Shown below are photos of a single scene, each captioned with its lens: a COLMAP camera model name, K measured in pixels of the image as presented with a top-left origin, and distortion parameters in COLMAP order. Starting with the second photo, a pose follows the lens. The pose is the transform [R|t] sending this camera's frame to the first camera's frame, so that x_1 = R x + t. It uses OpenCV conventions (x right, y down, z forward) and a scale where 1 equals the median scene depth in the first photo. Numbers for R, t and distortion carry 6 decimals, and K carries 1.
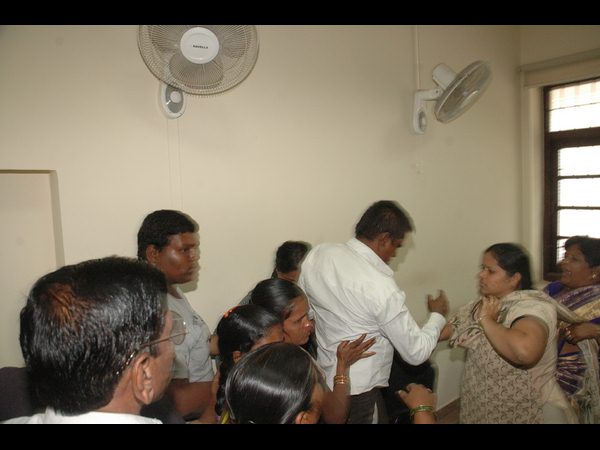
lens RADIAL K [[515.5, 0, 300.0], [0, 515.5, 225.0], [0, 0, 1]] dist [-0.004556, 0.003172]
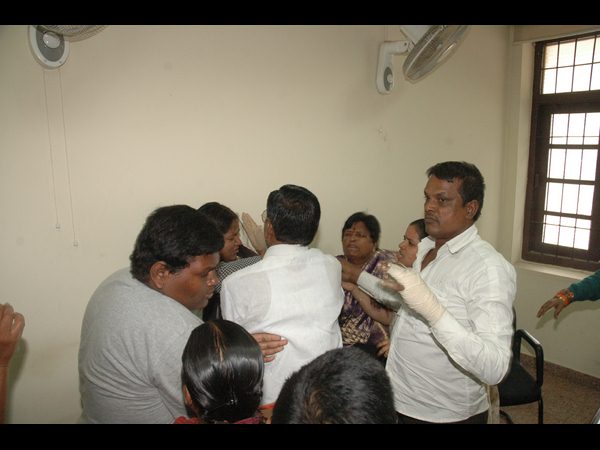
lens RADIAL K [[515.5, 0, 300.0], [0, 515.5, 225.0], [0, 0, 1]] dist [-0.004556, 0.003172]
pose [[0.969381, -0.028050, 0.243953, -0.132574], [0.013165, 0.997962, 0.062432, -0.015392], [-0.245207, -0.057309, 0.967775, 0.213452]]
